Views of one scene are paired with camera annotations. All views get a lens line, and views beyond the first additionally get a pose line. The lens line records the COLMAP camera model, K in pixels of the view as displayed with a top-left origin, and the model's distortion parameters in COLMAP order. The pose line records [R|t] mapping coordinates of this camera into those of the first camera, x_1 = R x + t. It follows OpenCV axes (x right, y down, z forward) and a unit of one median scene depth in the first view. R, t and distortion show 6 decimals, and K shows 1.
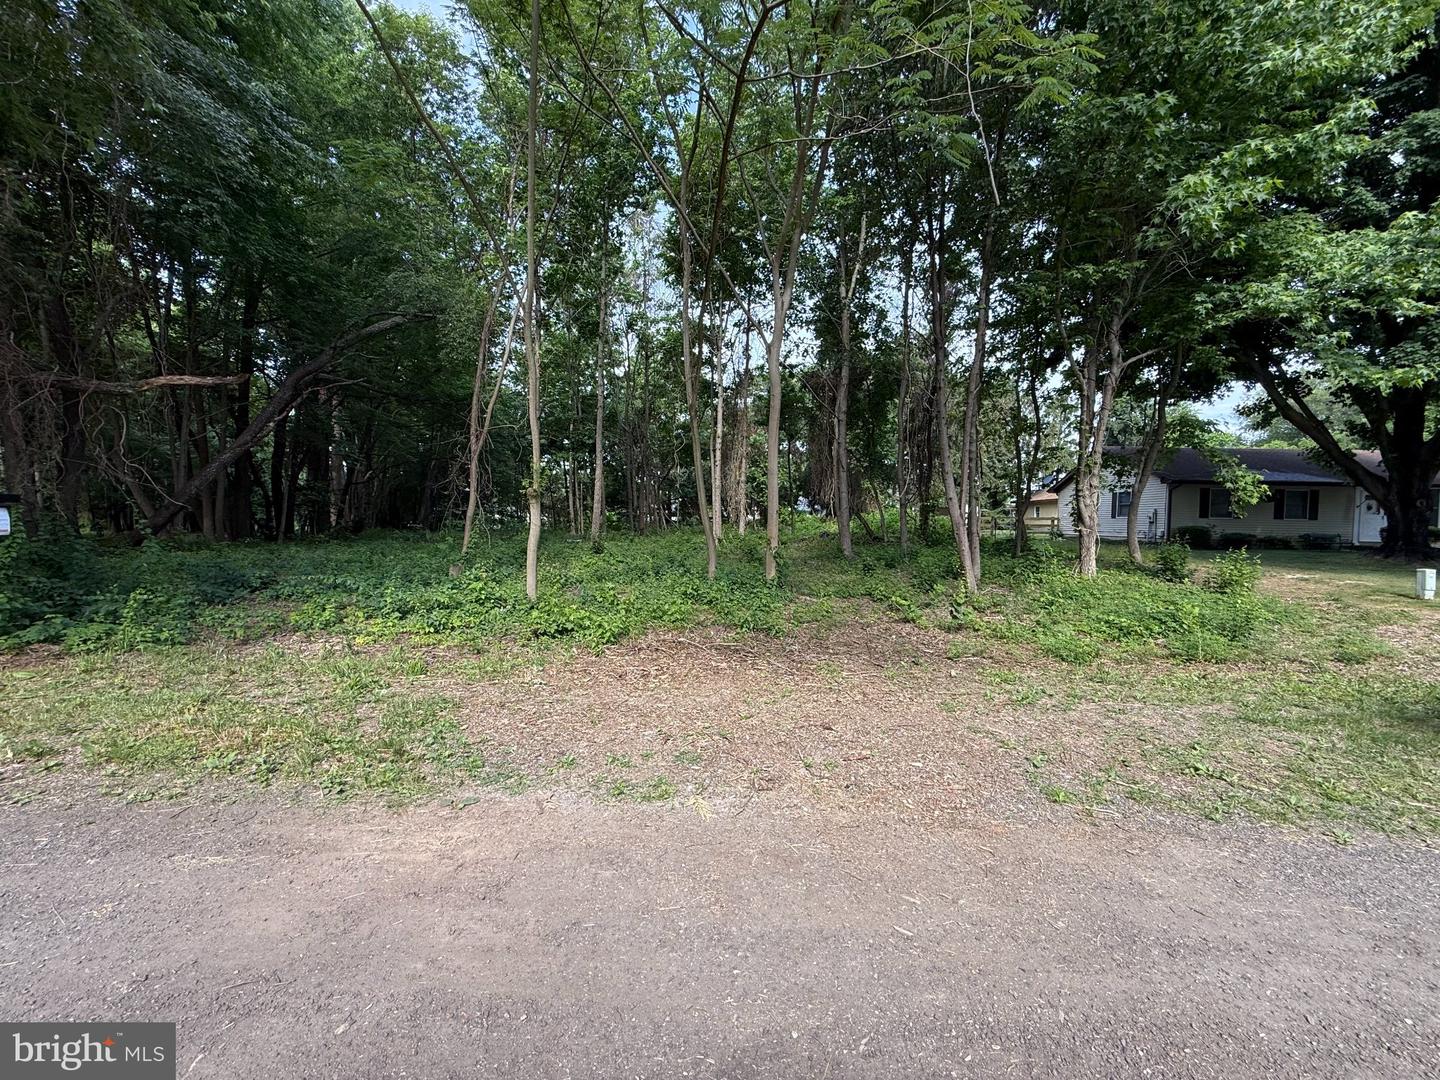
lens RADIAL K [[572.4, 0, 717.3], [0, 572.4, 544.0], [0, 0, 1]] dist [-0.000864, 0.000013]
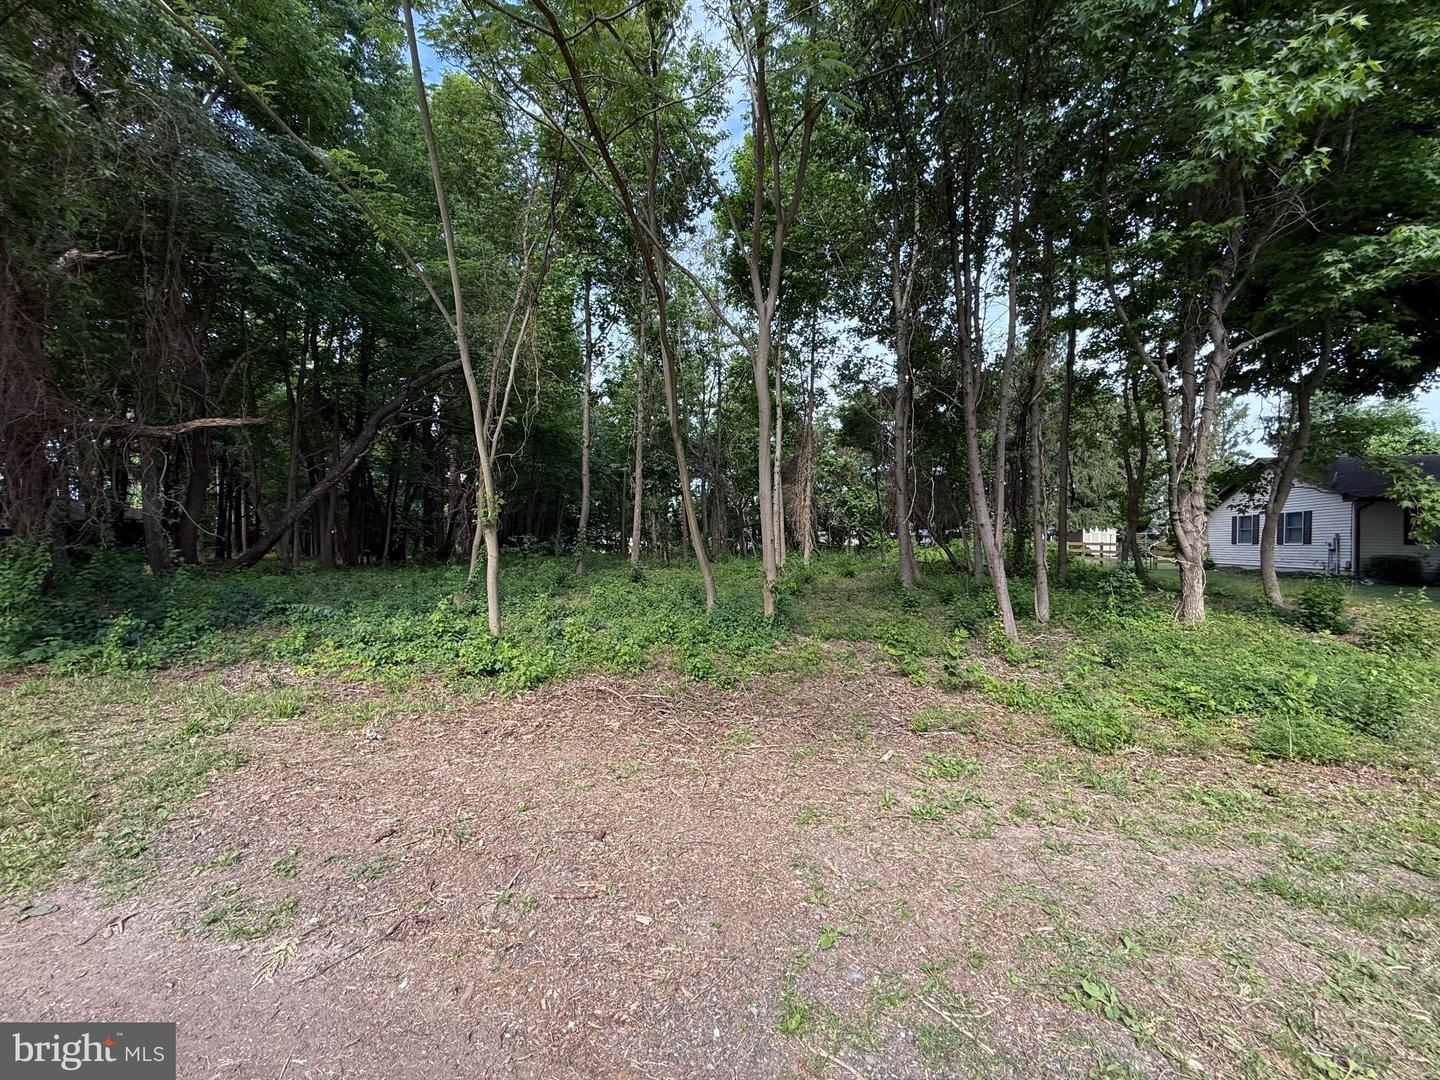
lens RADIAL K [[573.3, 0, 714.1], [0, 573.3, 542.3], [0, 0, 1]] dist [0.000740, -0.000003]
pose [[0.979056, -0.000216, -0.203592, 0.186305], [-0.008999, 0.998976, -0.044333, -0.012813], [0.203393, 0.045237, 0.978052, 0.103759]]
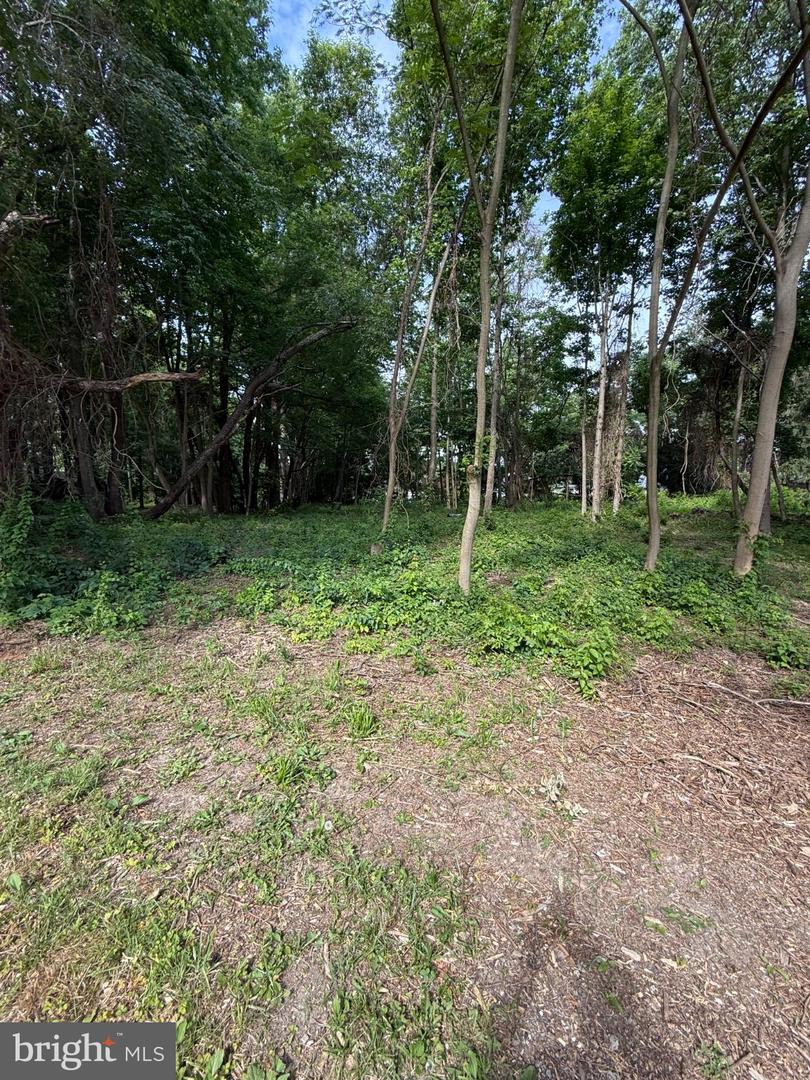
lens RADIAL K [[429.3, 0, 405.0], [0, 429.3, 540.0], [0, 0, 1]] dist [-0.000864, 0.000013]
pose [[0.950432, 0.028107, -0.309658, -0.166030], [-0.009070, 0.997988, 0.062744, -0.020082], [0.310799, -0.056825, 0.948775, 0.274097]]
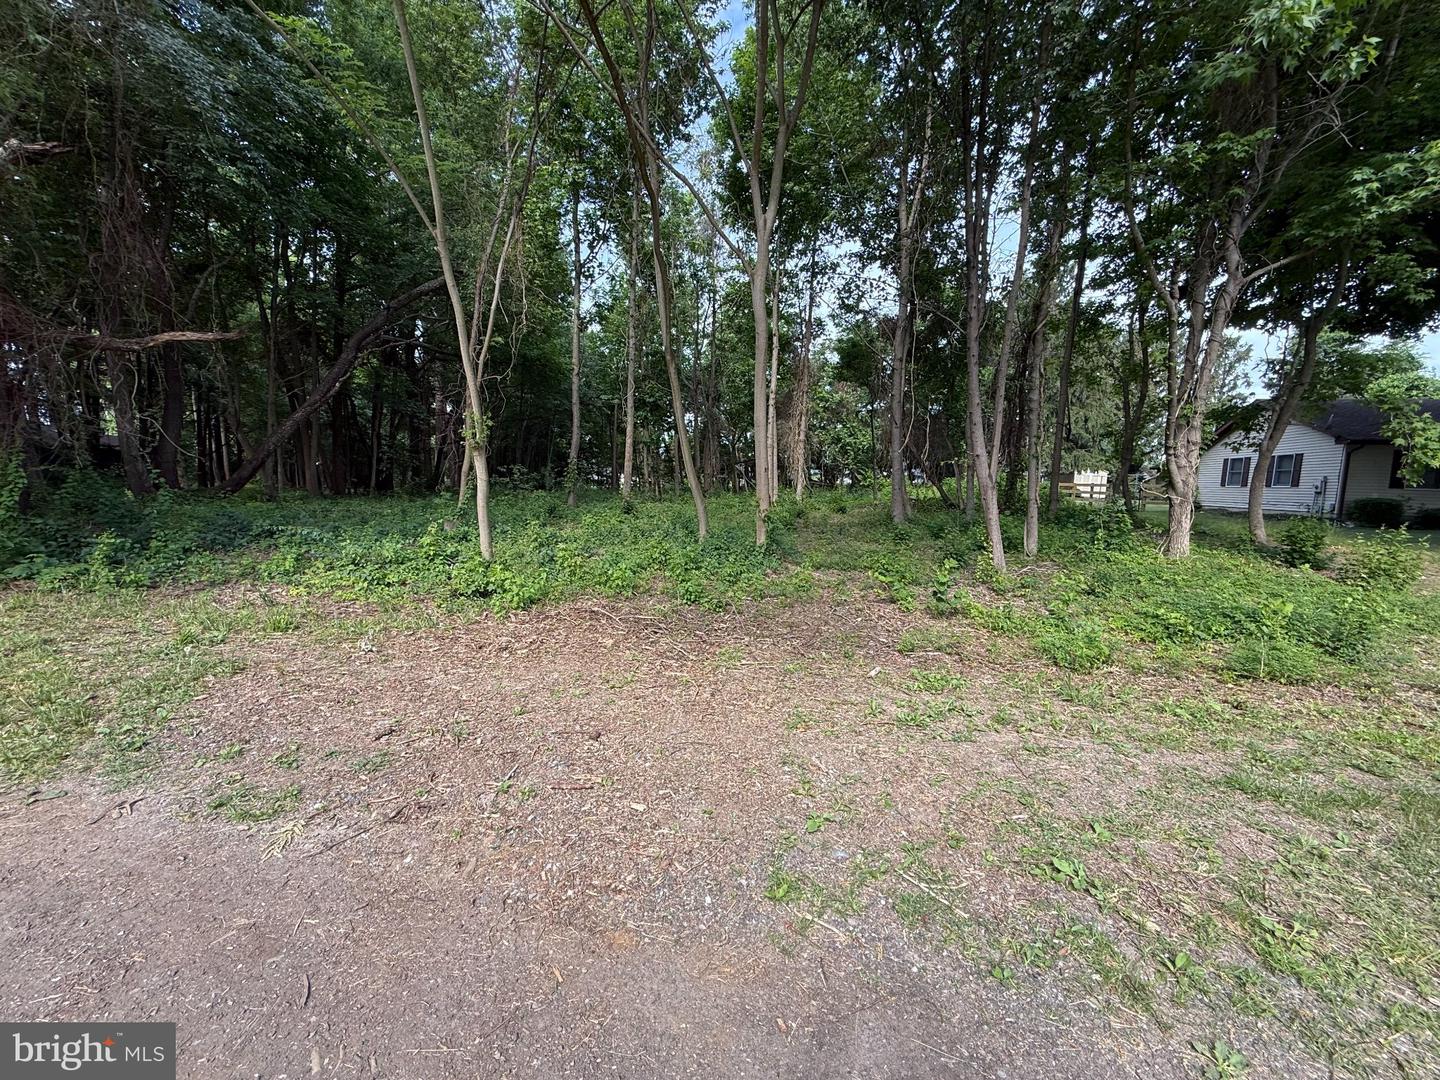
lens RADIAL K [[573.3, 0, 714.1], [0, 573.3, 542.3], [0, 0, 1]] dist [0.000740, -0.000003]
pose [[0.981737, 0.034485, -0.187091, 0.183955], [-0.023146, 0.997779, 0.062456, 0.002057], [0.188829, -0.056985, 0.980355, 0.107167]]
